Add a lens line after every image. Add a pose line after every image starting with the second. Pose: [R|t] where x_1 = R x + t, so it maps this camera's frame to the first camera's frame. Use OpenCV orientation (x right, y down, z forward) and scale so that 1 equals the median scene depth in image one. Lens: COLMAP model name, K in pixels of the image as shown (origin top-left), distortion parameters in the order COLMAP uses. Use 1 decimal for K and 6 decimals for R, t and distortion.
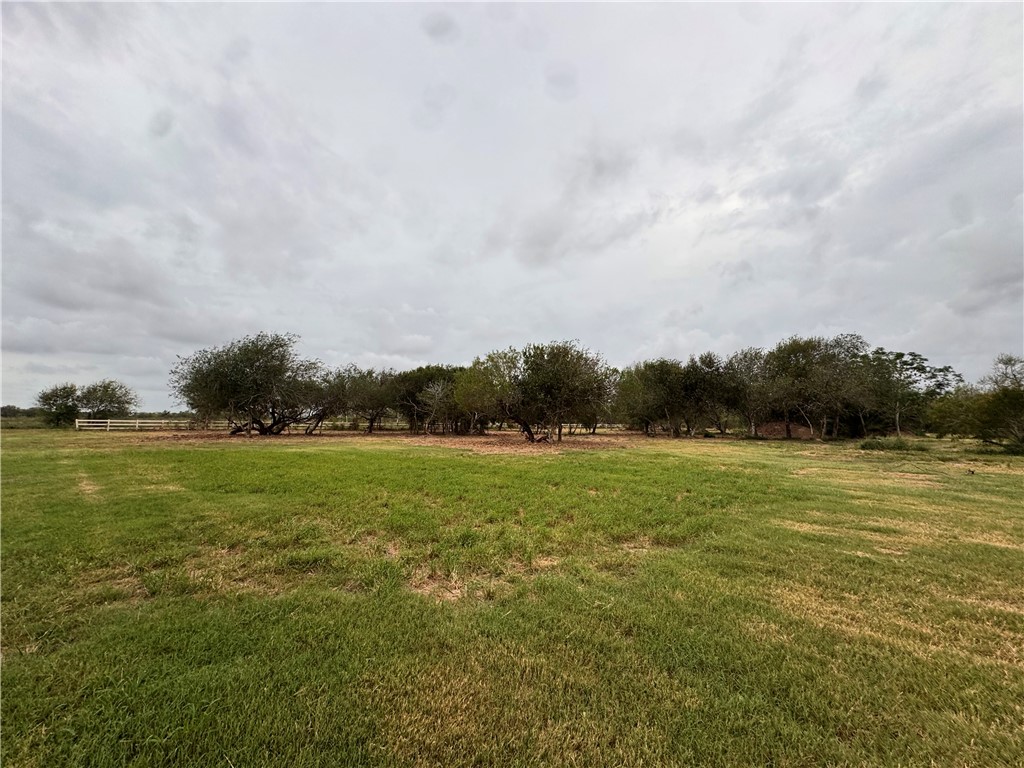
lens RADIAL K [[418.0, 0, 512.0], [0, 418.0, 384.0], [0, 0, 1]] dist [0.000418, 0.000213]
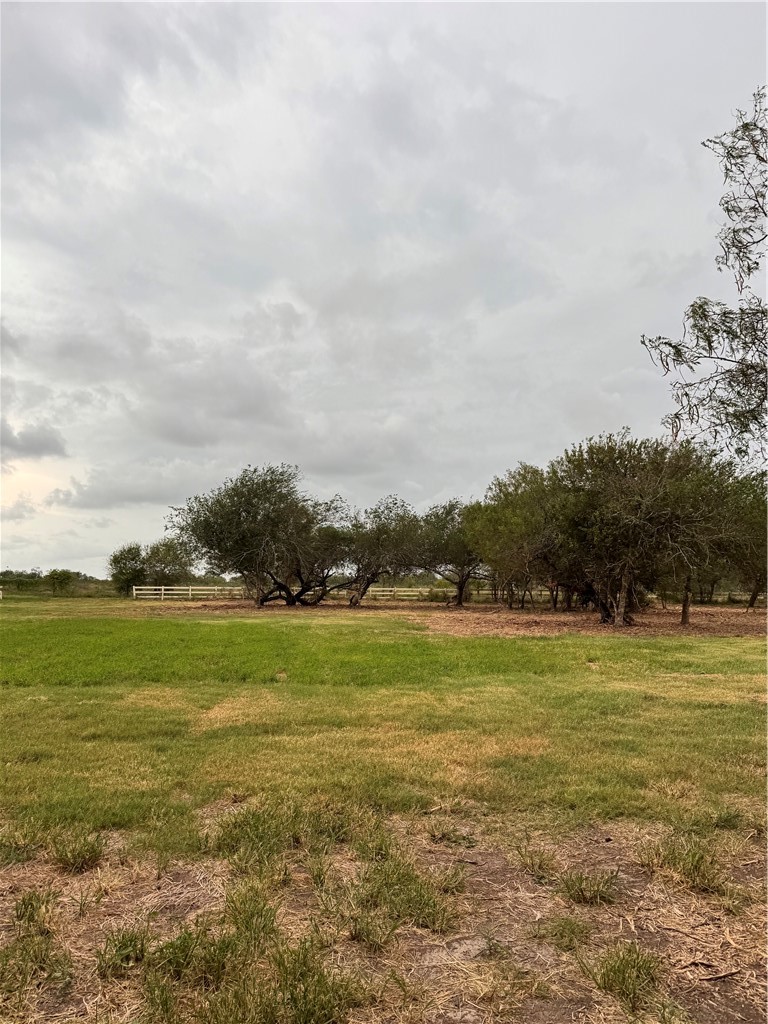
lens RADIAL K [[805.4, 0, 384.0], [0, 805.4, 512.0], [0, 0, 1]] dist [0.023358, -0.000468]
pose [[0.809552, -0.060153, -0.583958, 0.296767], [0.058649, 0.998047, -0.021502, 0.001212], [0.584111, -0.016841, 0.811499, -0.009098]]
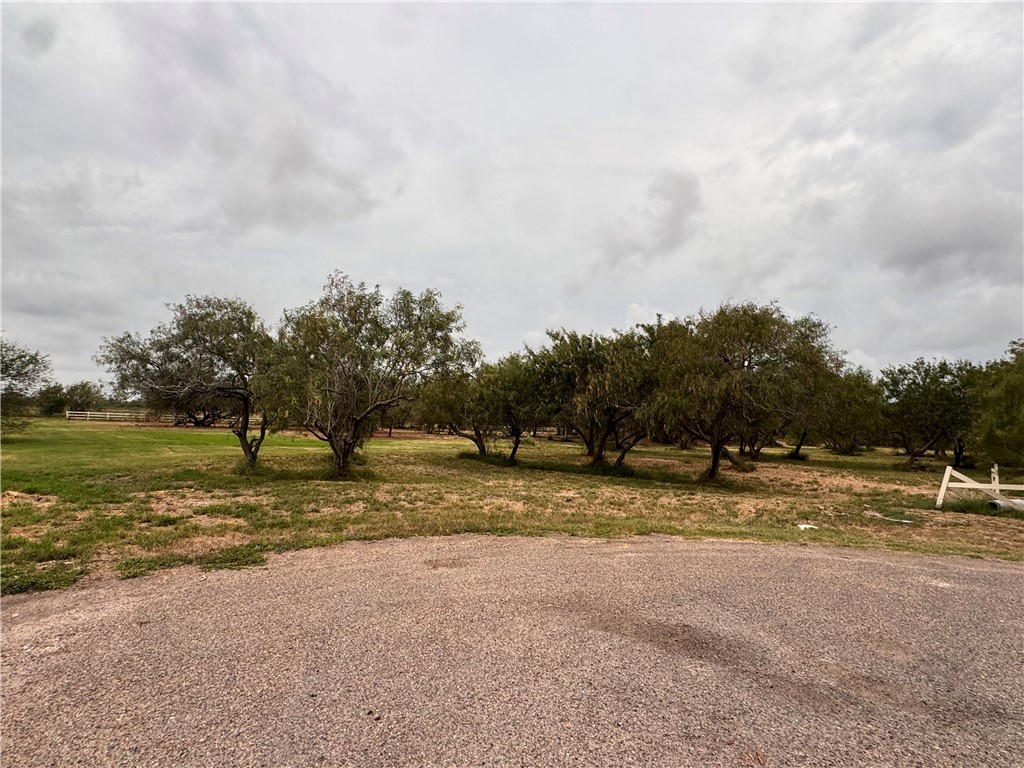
lens RADIAL K [[511.1, 0, 512.0], [0, 511.1, 384.0], [0, 0, 1]] dist [-0.000234, -0.000163]
pose [[0.998669, 0.021807, -0.046732, 0.459042], [-0.020891, 0.999582, 0.019998, -0.064577], [0.047149, -0.018995, 0.998707, -0.560074]]
